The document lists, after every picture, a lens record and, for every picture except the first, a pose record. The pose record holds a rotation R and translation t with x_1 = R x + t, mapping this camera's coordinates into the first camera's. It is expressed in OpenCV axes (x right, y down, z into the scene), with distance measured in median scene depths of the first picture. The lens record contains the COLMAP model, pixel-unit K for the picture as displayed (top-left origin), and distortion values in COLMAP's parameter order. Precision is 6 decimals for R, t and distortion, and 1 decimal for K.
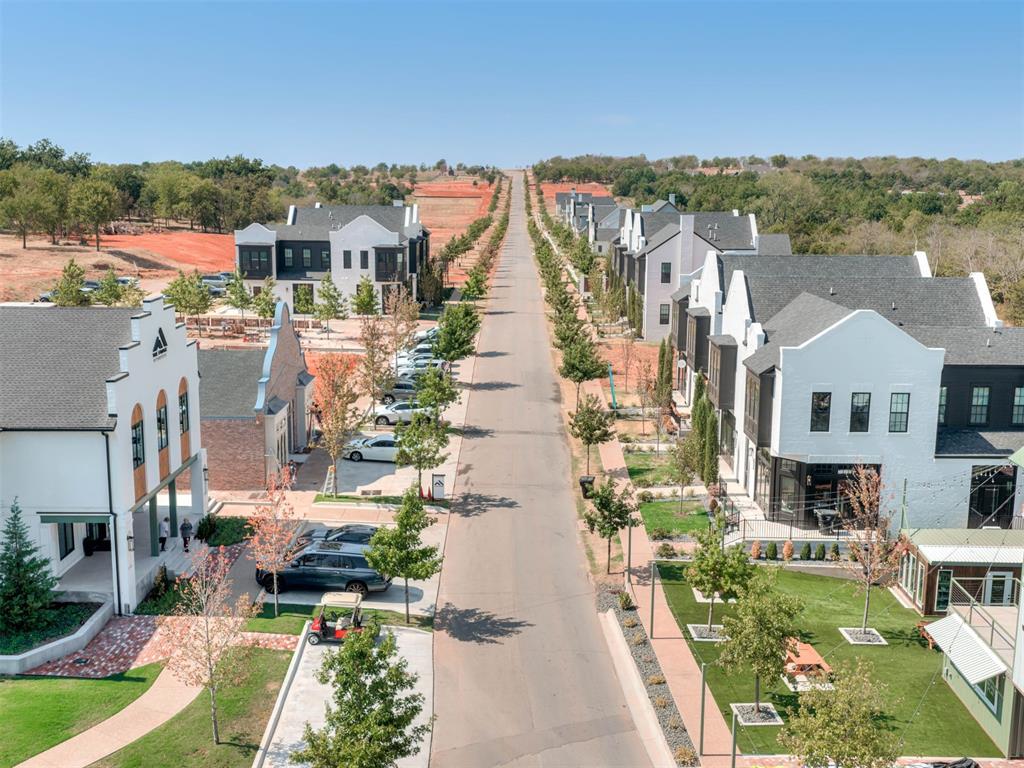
lens RADIAL K [[1081.5, 0, 513.3], [0, 1081.5, 384.1], [0, 0, 1]] dist [-0.040921, 0.000000]
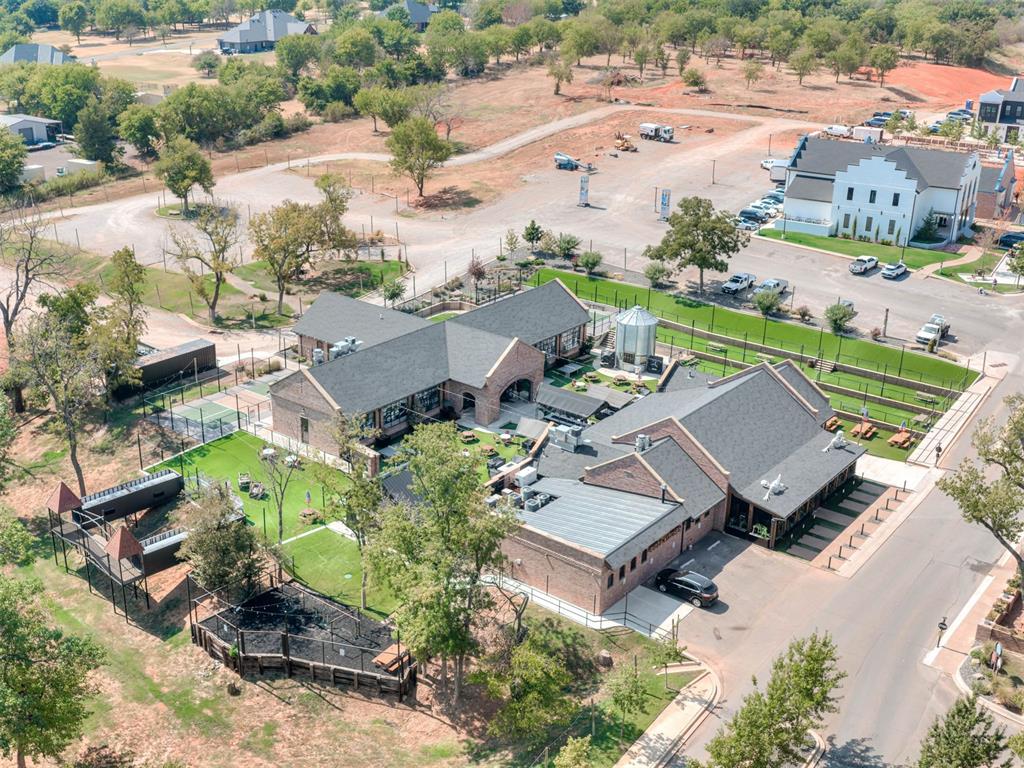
lens RADIAL K [[1081.5, 0, 510.4], [0, 1081.5, 384.2], [0, 0, 1]] dist [-0.040921, 0.000000]
pose [[0.824407, 0.205825, -0.527247, 0.135433], [-0.099635, 0.969763, 0.222784, 0.008812], [0.557159, -0.131132, 0.819987, -0.946496]]
